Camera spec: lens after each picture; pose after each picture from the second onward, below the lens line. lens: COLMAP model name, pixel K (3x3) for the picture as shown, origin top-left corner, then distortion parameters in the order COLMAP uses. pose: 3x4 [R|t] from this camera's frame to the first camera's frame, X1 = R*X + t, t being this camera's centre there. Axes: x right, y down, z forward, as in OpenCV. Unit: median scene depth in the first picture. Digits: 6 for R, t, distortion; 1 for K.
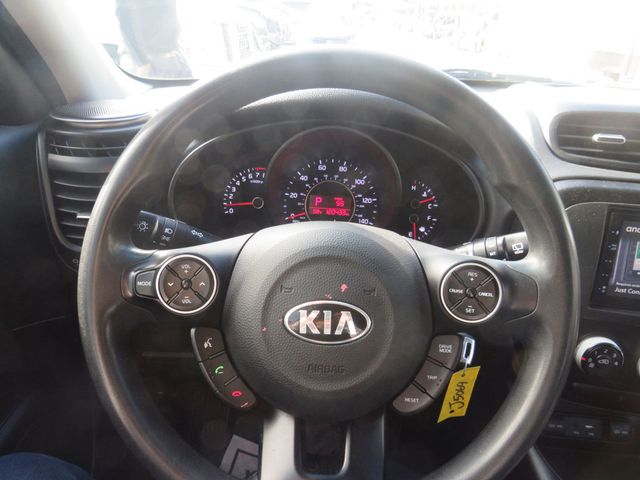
lens RADIAL K [[457.1, 0, 320.0], [0, 457.1, 240.0], [0, 0, 1]] dist [-0.004893, -0.001900]
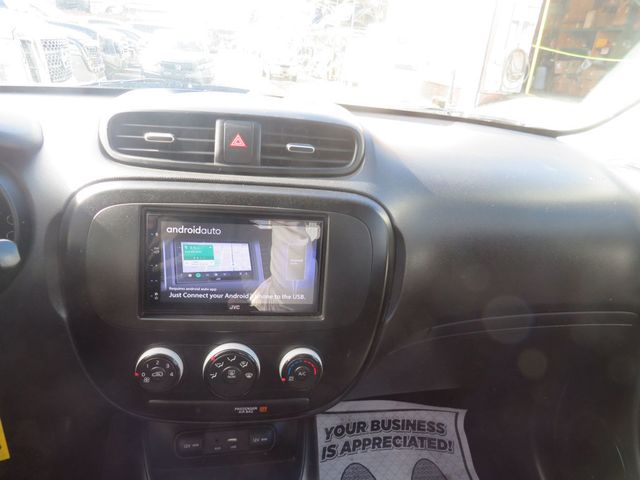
lens RADIAL K [[462.1, 0, 312.8], [0, 462.1, 242.6], [0, 0, 1]] dist [-0.014409, -0.009636]
pose [[0.958623, -0.069925, 0.275958, 0.149807], [0.082913, 0.995918, -0.035668, 0.013112], [-0.272337, 0.057072, 0.960508, -0.000142]]
